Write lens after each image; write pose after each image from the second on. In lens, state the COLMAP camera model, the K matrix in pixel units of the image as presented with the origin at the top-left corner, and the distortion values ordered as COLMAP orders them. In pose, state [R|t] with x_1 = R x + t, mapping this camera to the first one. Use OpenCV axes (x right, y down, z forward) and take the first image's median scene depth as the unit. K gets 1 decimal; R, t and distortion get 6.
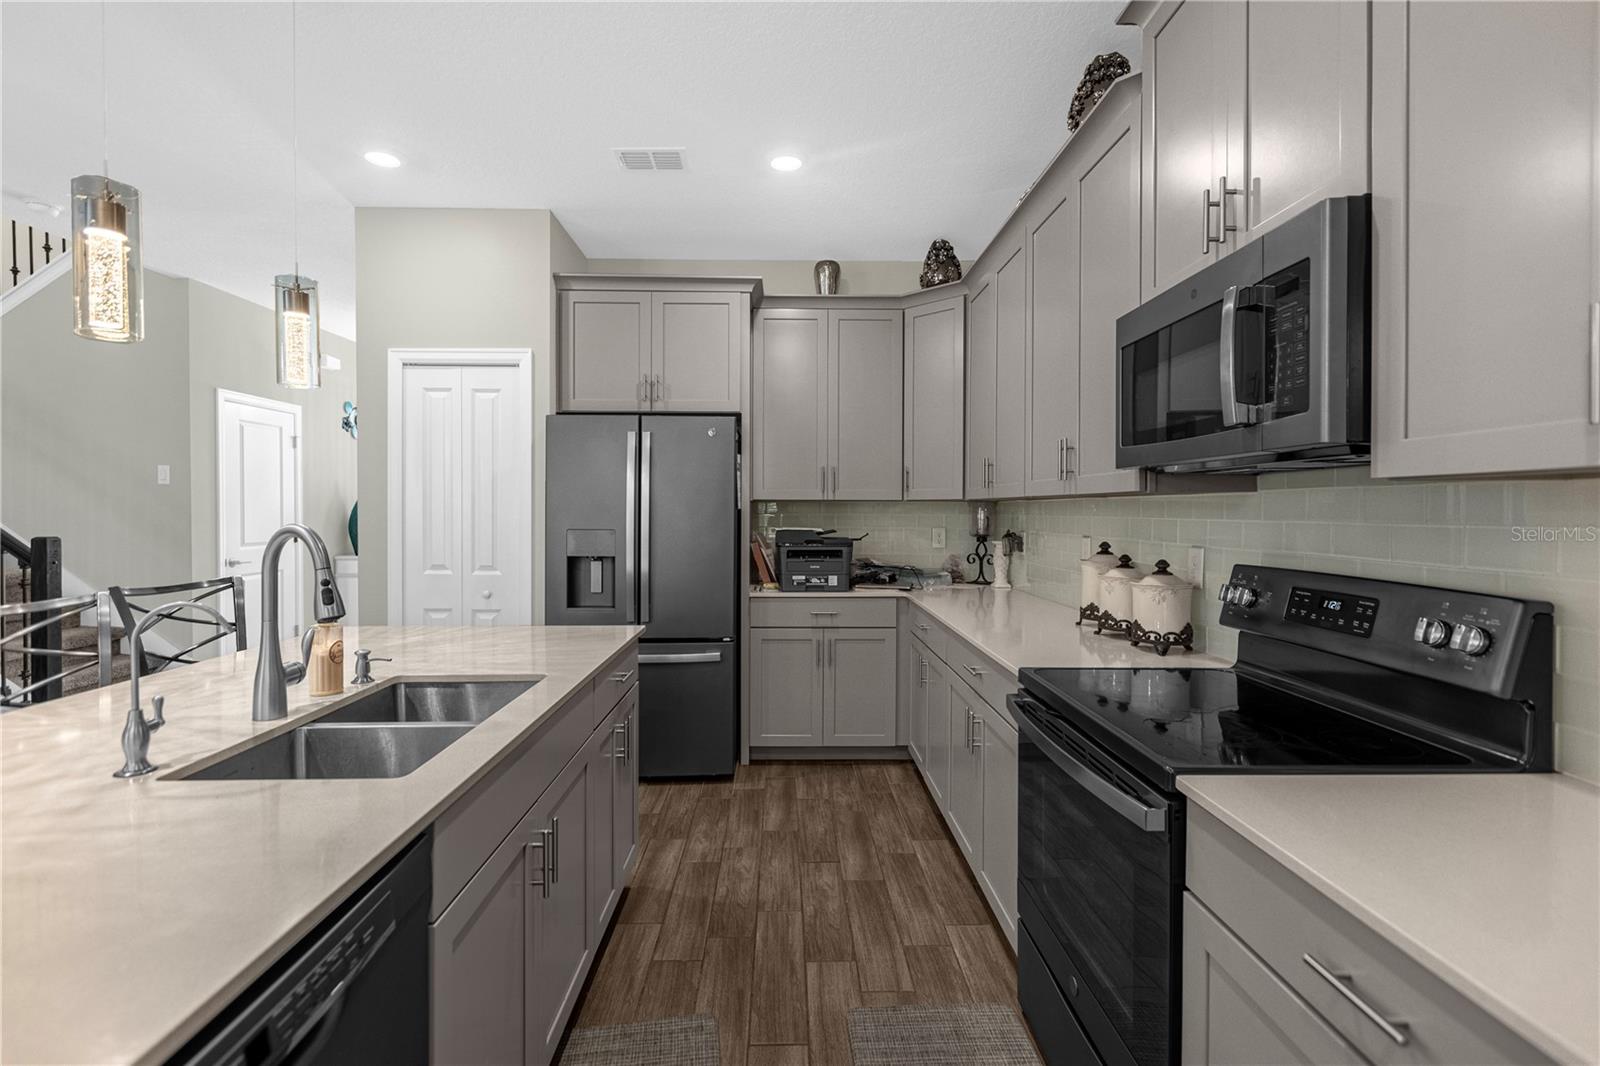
lens RADIAL K [[731.7, 0, 817.5], [0, 731.7, 523.7], [0, 0, 1]] dist [0.008135, -0.003165]
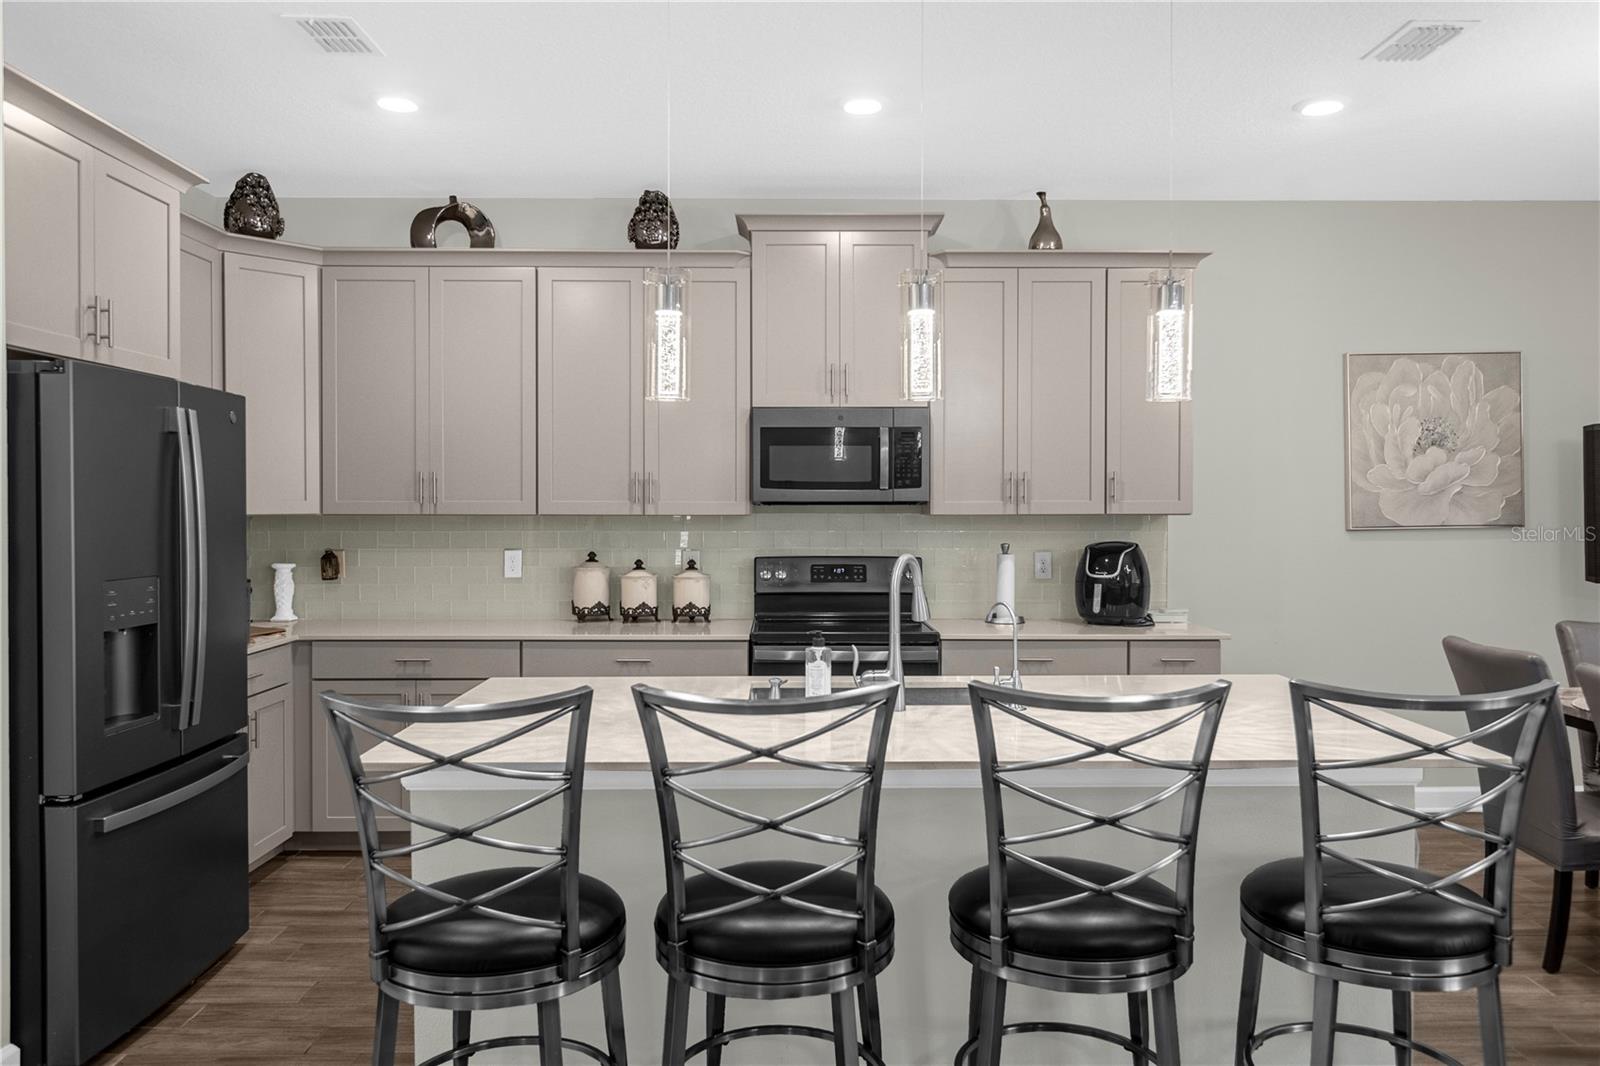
lens RADIAL K [[1125.0, 0, 800.0], [0, 1125.0, 531.4], [0, 0, 1]] dist [0.002212, -0.001193]
pose [[0.010346, -0.022393, 0.999696, -1.157460], [0.018797, 0.999577, 0.022196, -0.034495], [-0.999770, 0.018562, 0.010763, 0.492869]]
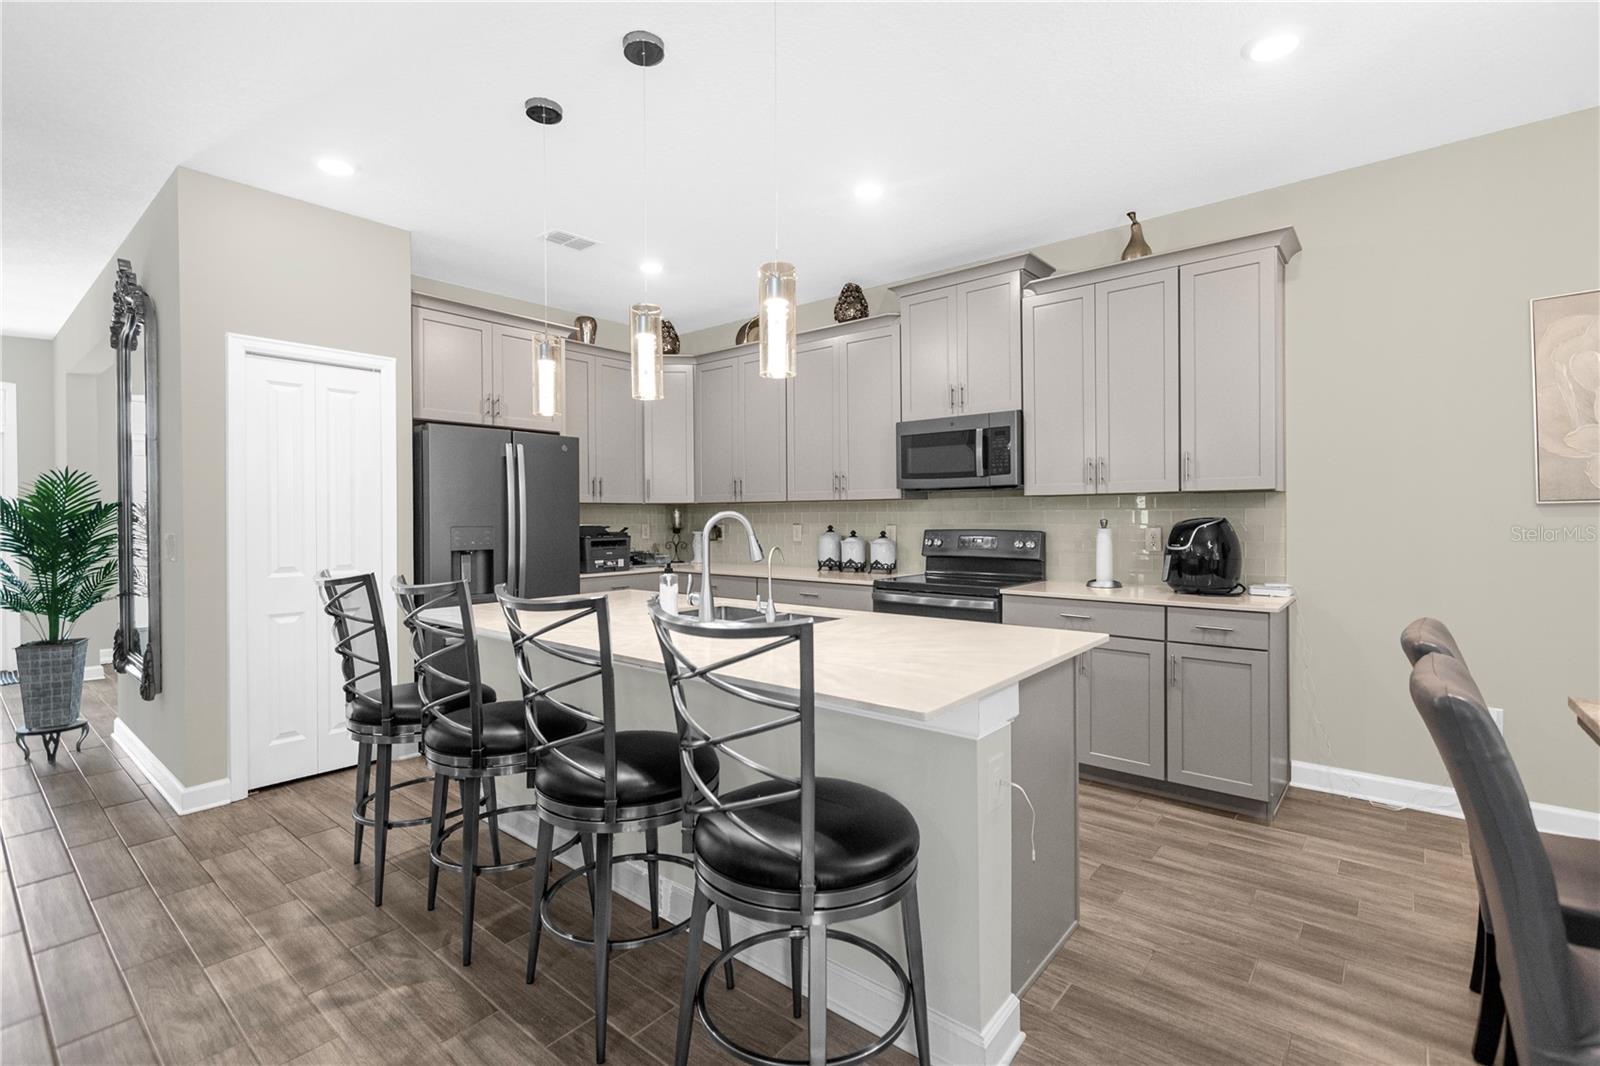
lens RADIAL K [[731.7, 0, 809.9], [0, 731.7, 523.6], [0, 0, 1]] dist [0.008135, -0.003165]
pose [[0.655057, -0.014422, 0.755441, -0.832671], [0.022258, 0.999752, -0.000215, 0.015487], [-0.755251, 0.016955, 0.655216, -0.150114]]
